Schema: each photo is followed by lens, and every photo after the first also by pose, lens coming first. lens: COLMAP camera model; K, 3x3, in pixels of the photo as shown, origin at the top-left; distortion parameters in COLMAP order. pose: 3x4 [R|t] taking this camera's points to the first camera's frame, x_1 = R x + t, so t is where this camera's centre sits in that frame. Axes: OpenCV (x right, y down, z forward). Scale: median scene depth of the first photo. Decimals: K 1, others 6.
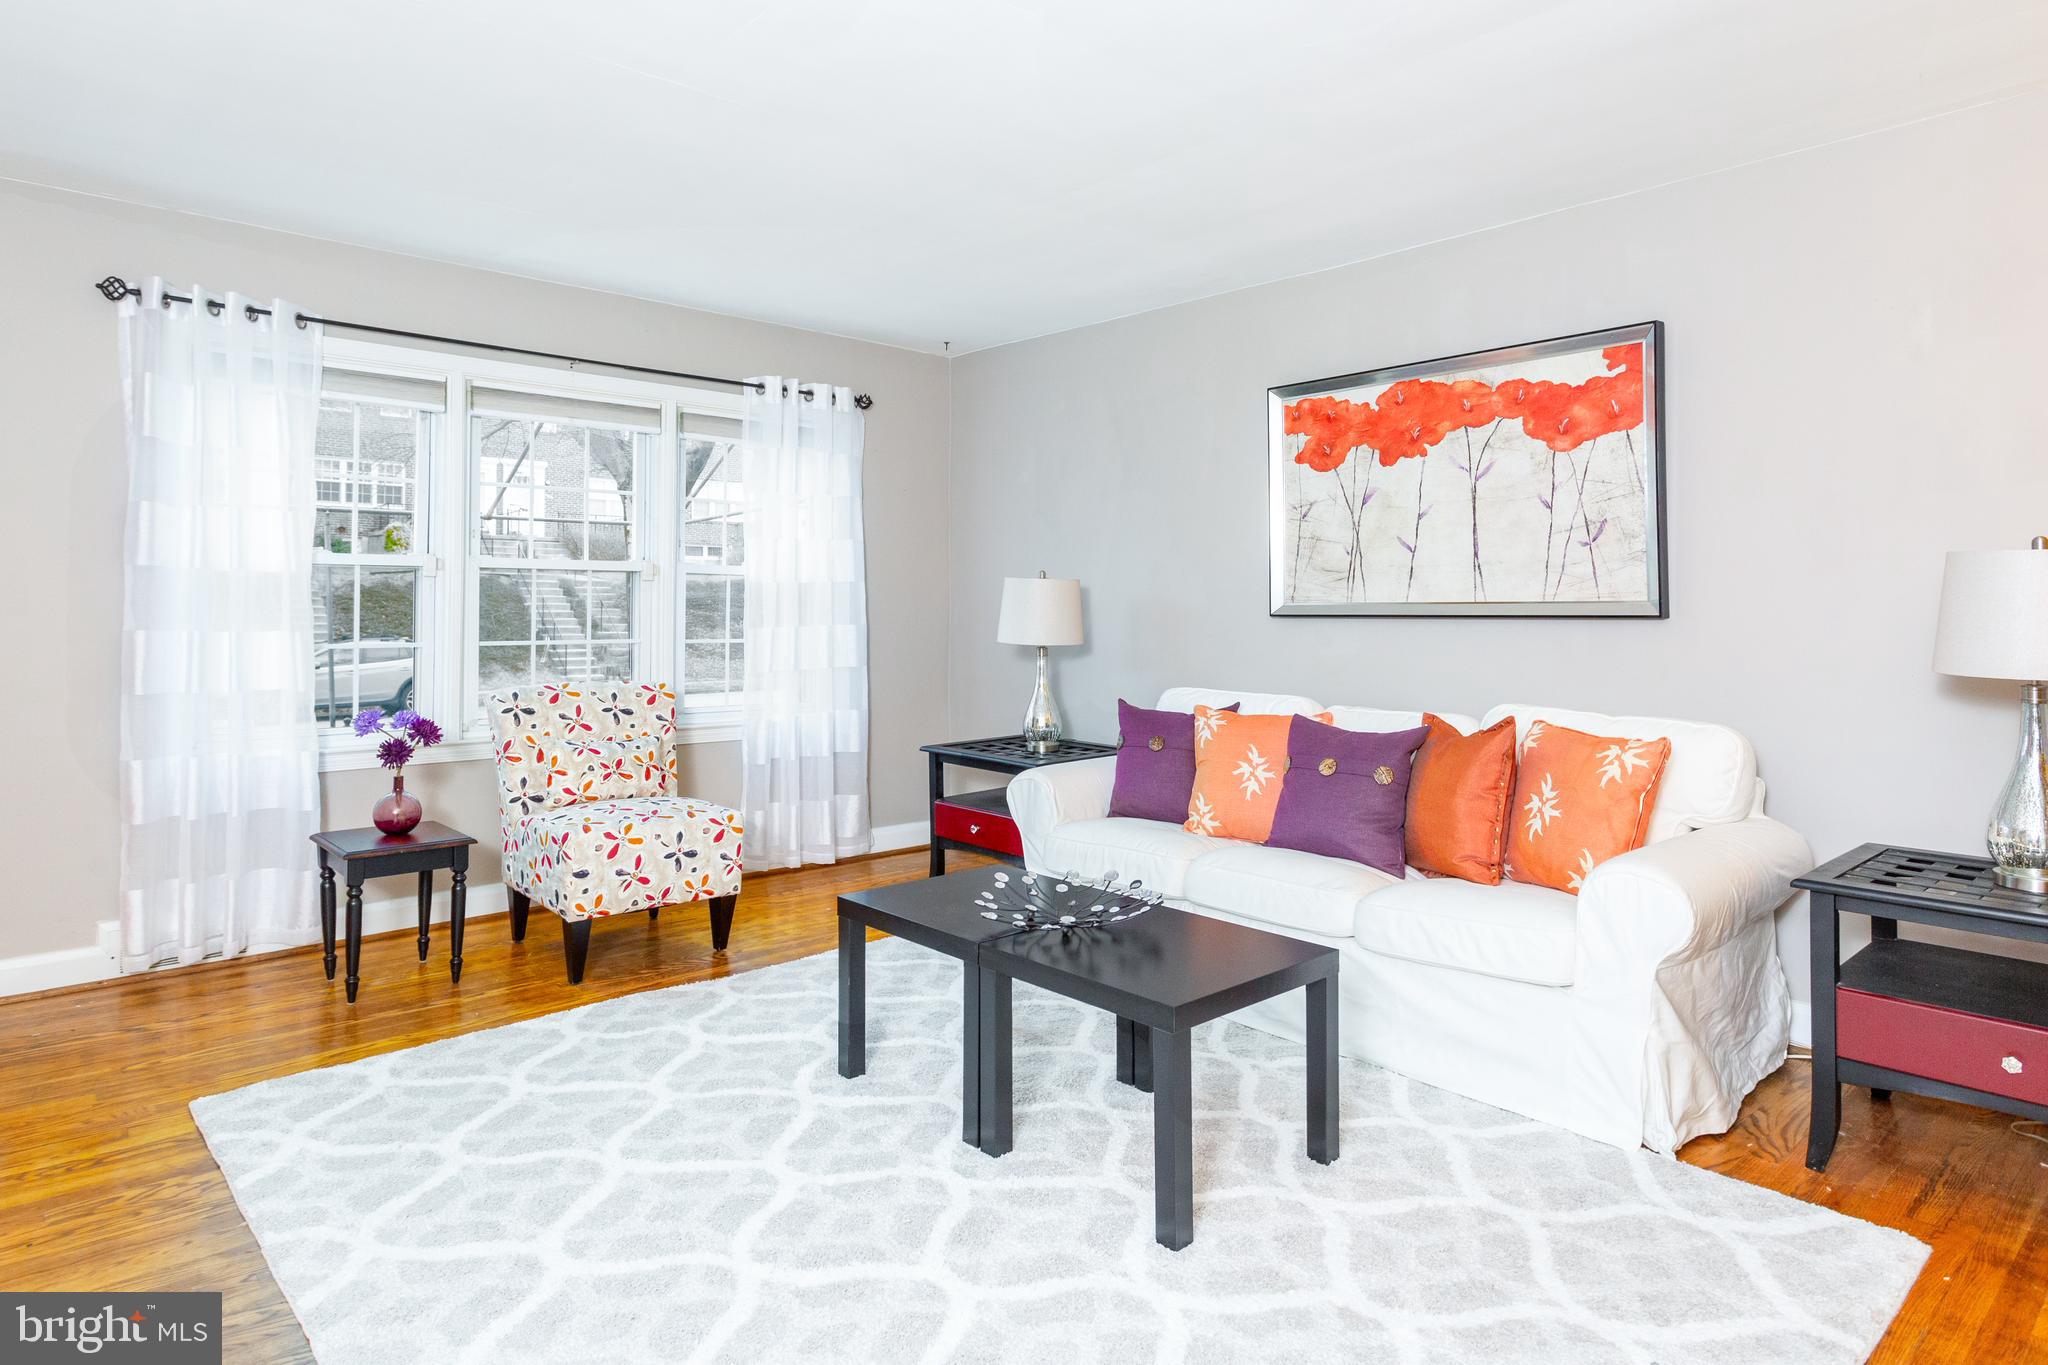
lens RADIAL K [[1167.6, 0, 1034.6], [0, 1167.6, 594.7], [0, 0, 1]] dist [0.002154, 0.000937]
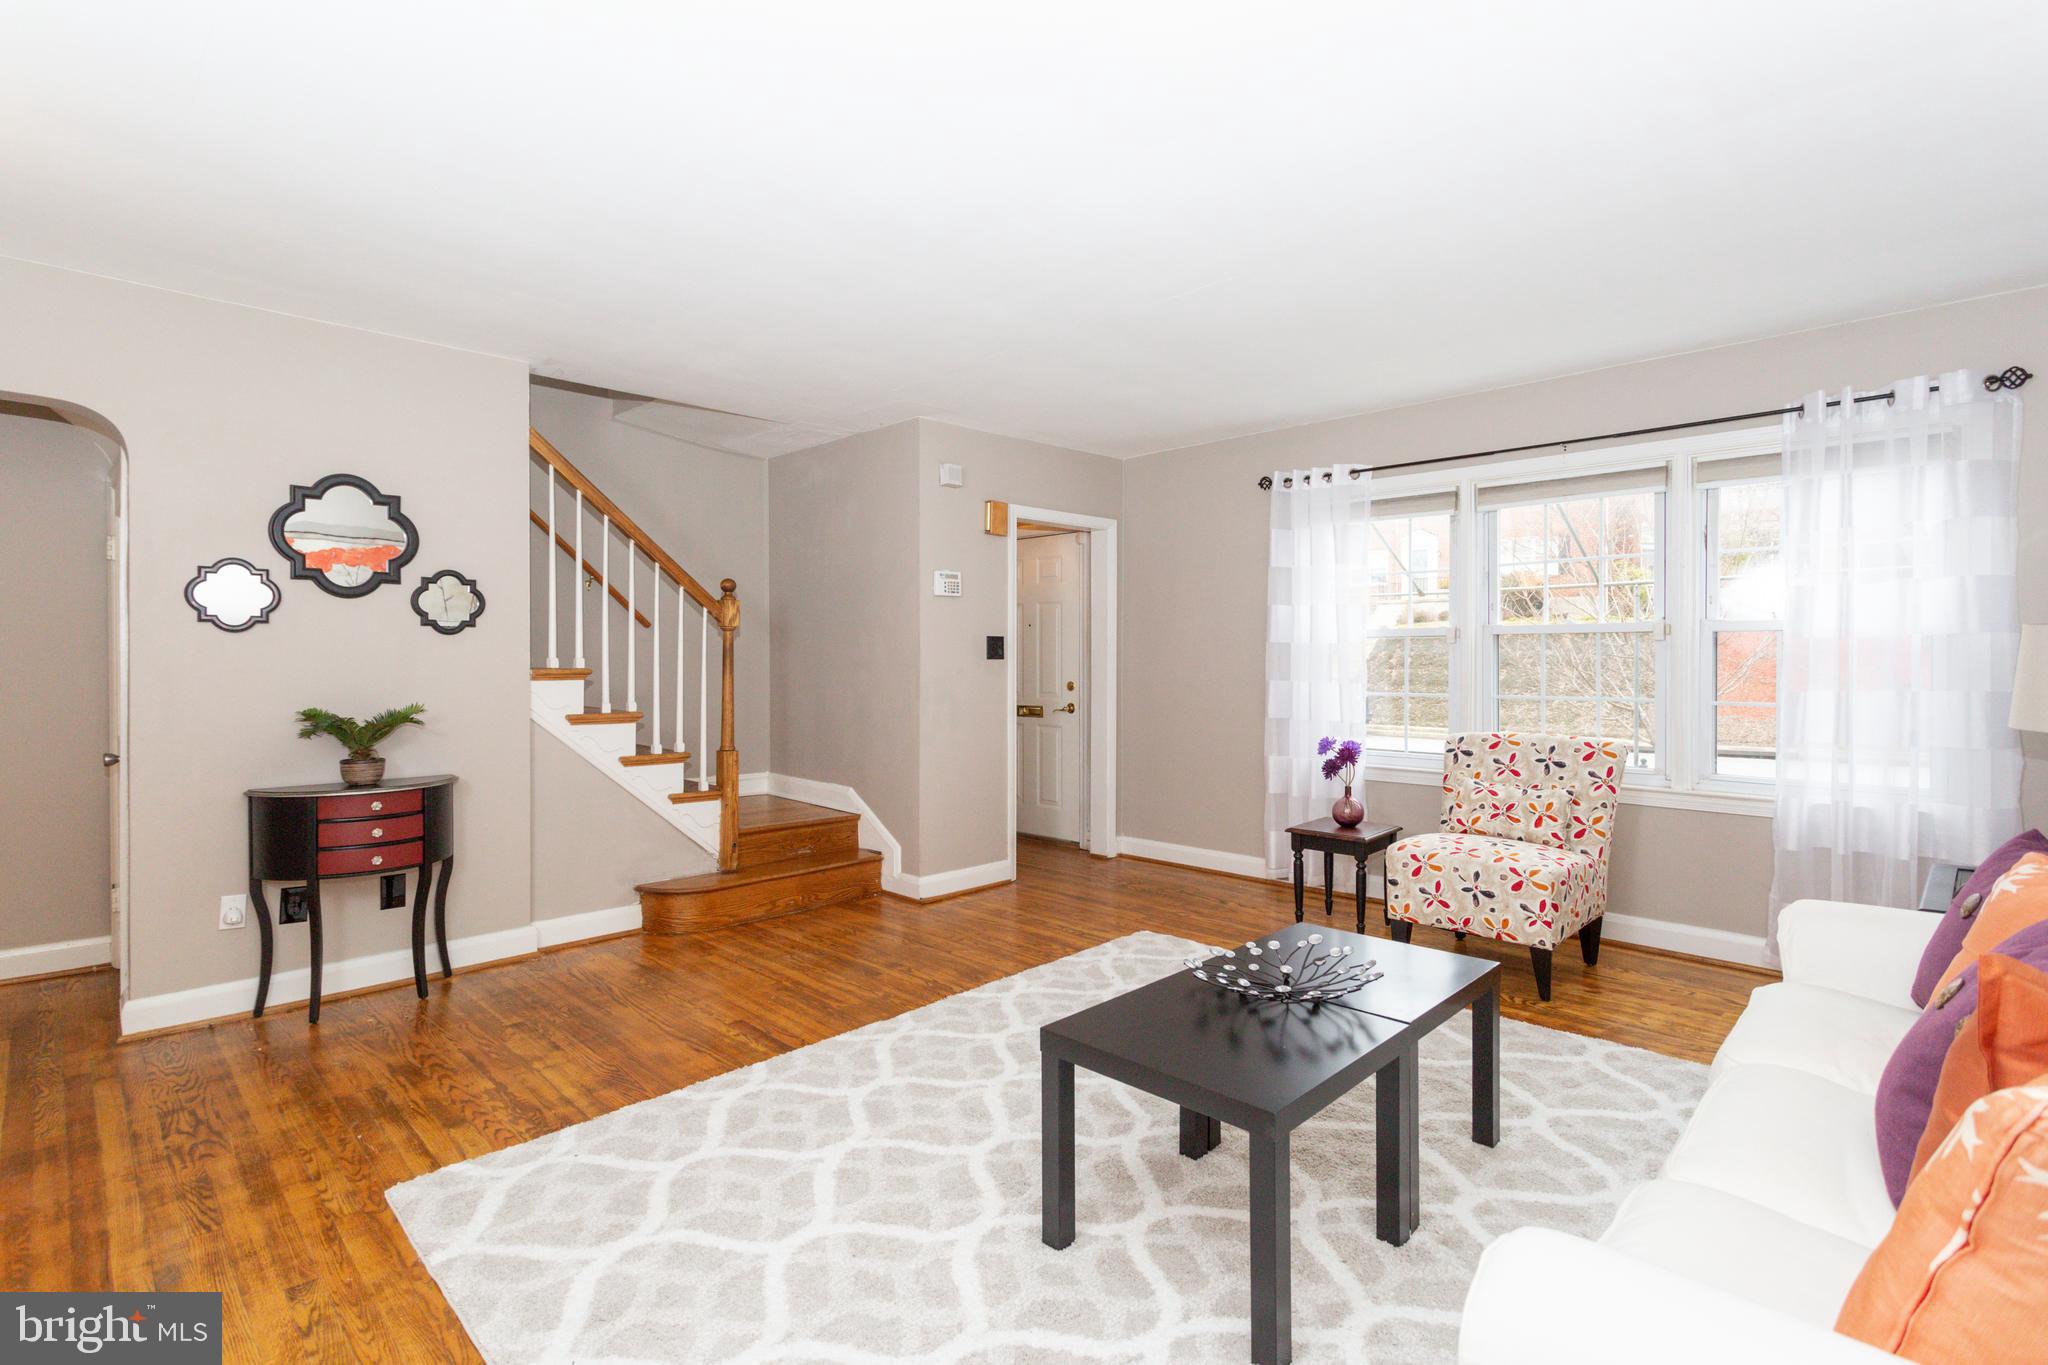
lens RADIAL K [[971.8, 0, 1029.3], [0, 971.8, 670.1], [0, 0, 1]] dist [0.001759, 0.000382]
pose [[0.054058, 0.007063, -0.998513, 0.589265], [0.012802, 0.999888, 0.007765, -0.000143], [0.998456, -0.013203, 0.053961, 0.526109]]
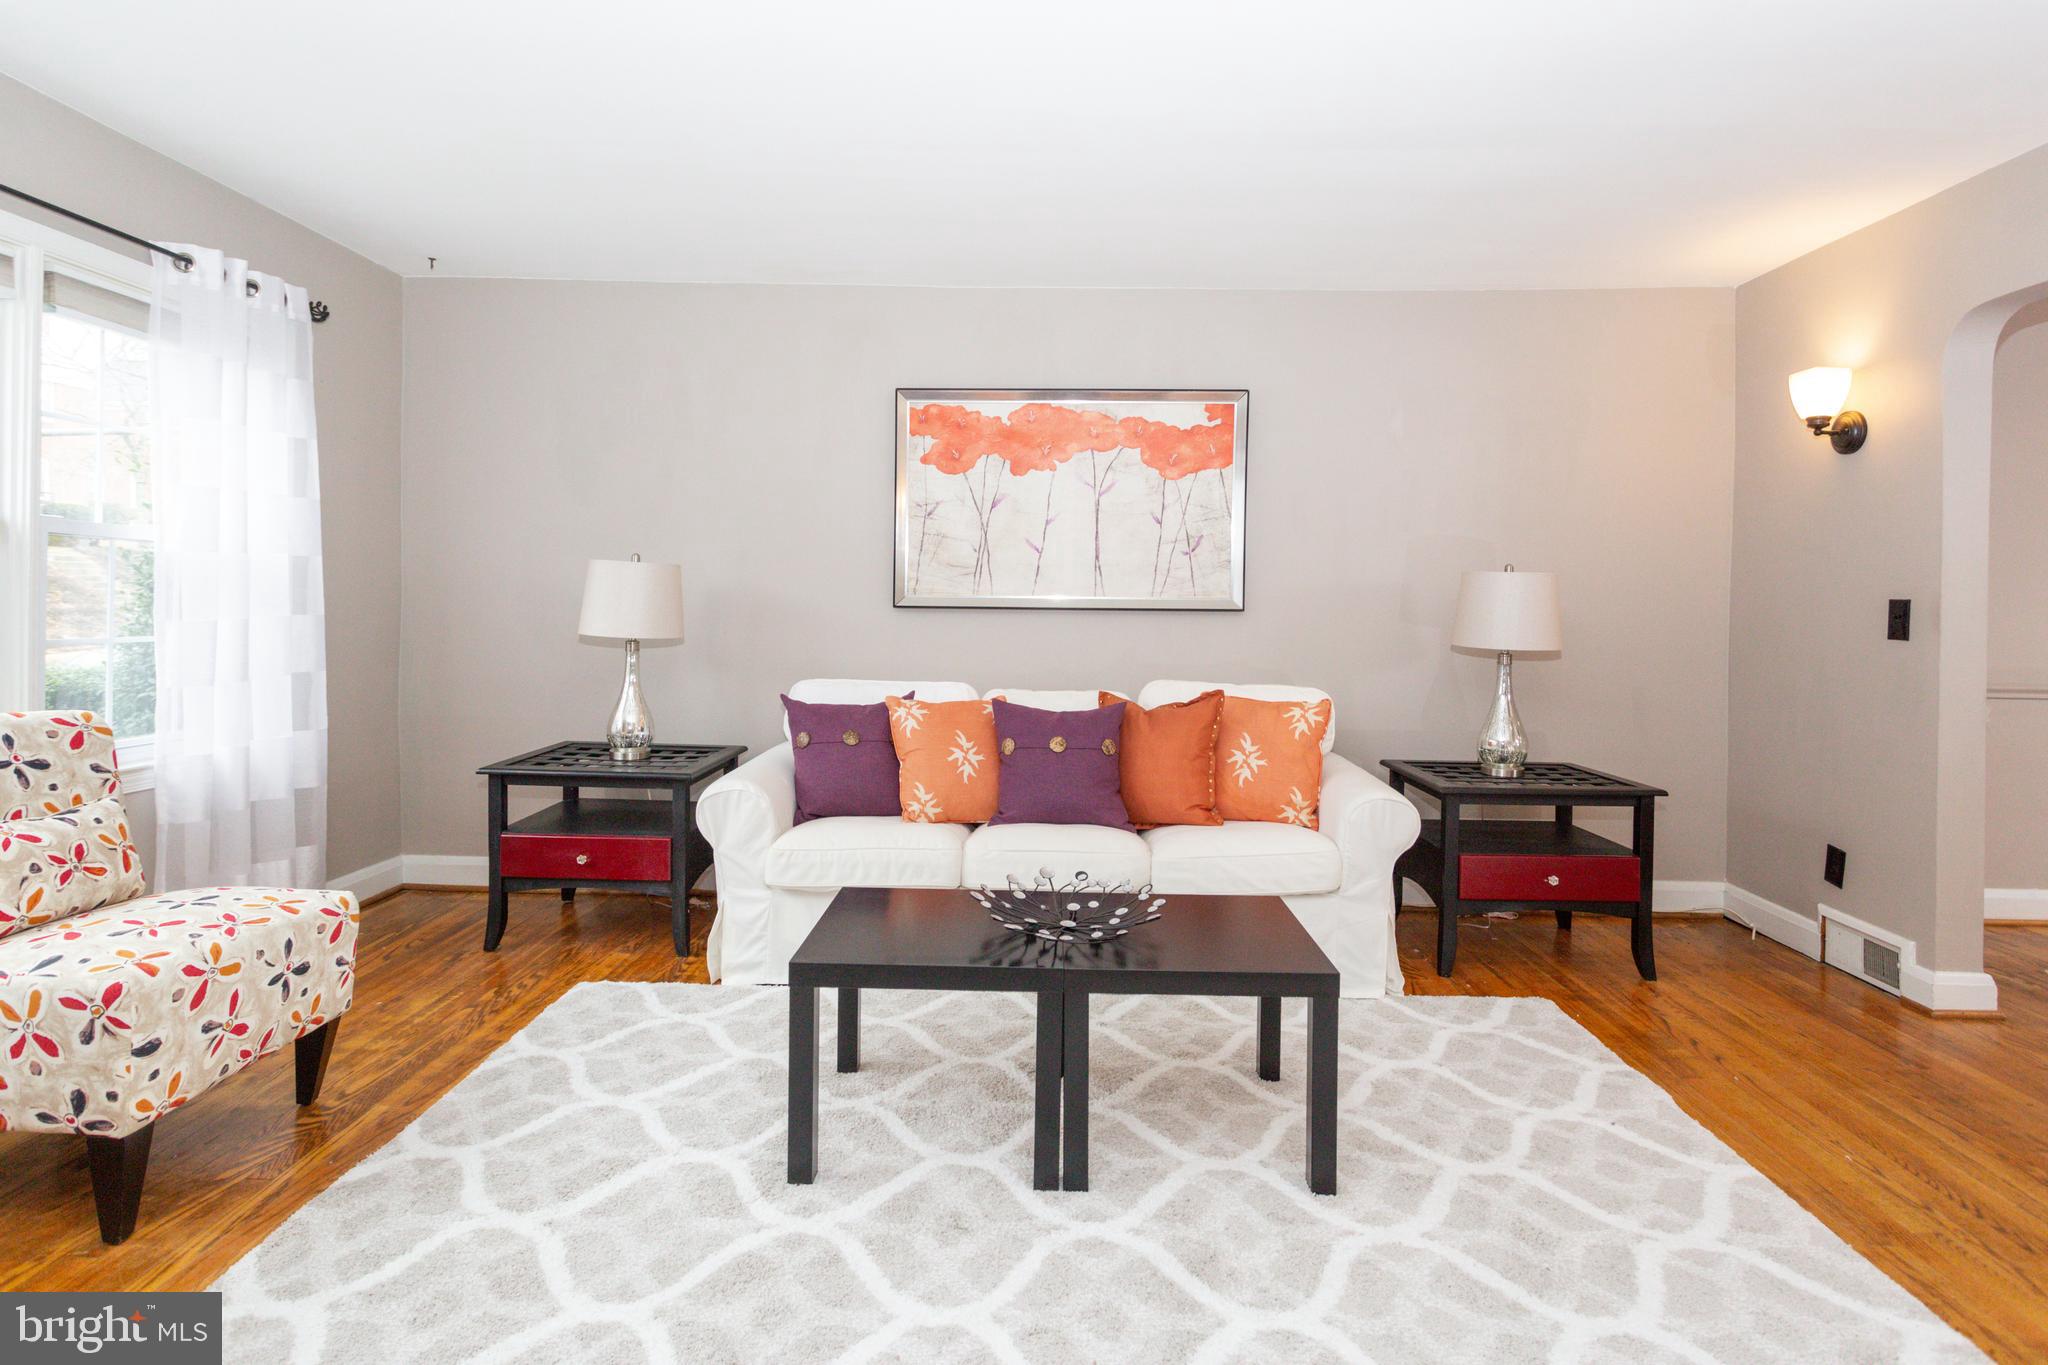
lens RADIAL K [[1018.8, 0, 1047.5], [0, 1018.8, 614.9], [0, 0, 1]] dist [-0.002568, 0.001325]
pose [[0.688889, -0.002219, 0.724863, -0.419995], [-0.021143, 0.999508, 0.023153, 0.001526], [-0.724558, -0.031276, 0.688503, 0.311484]]
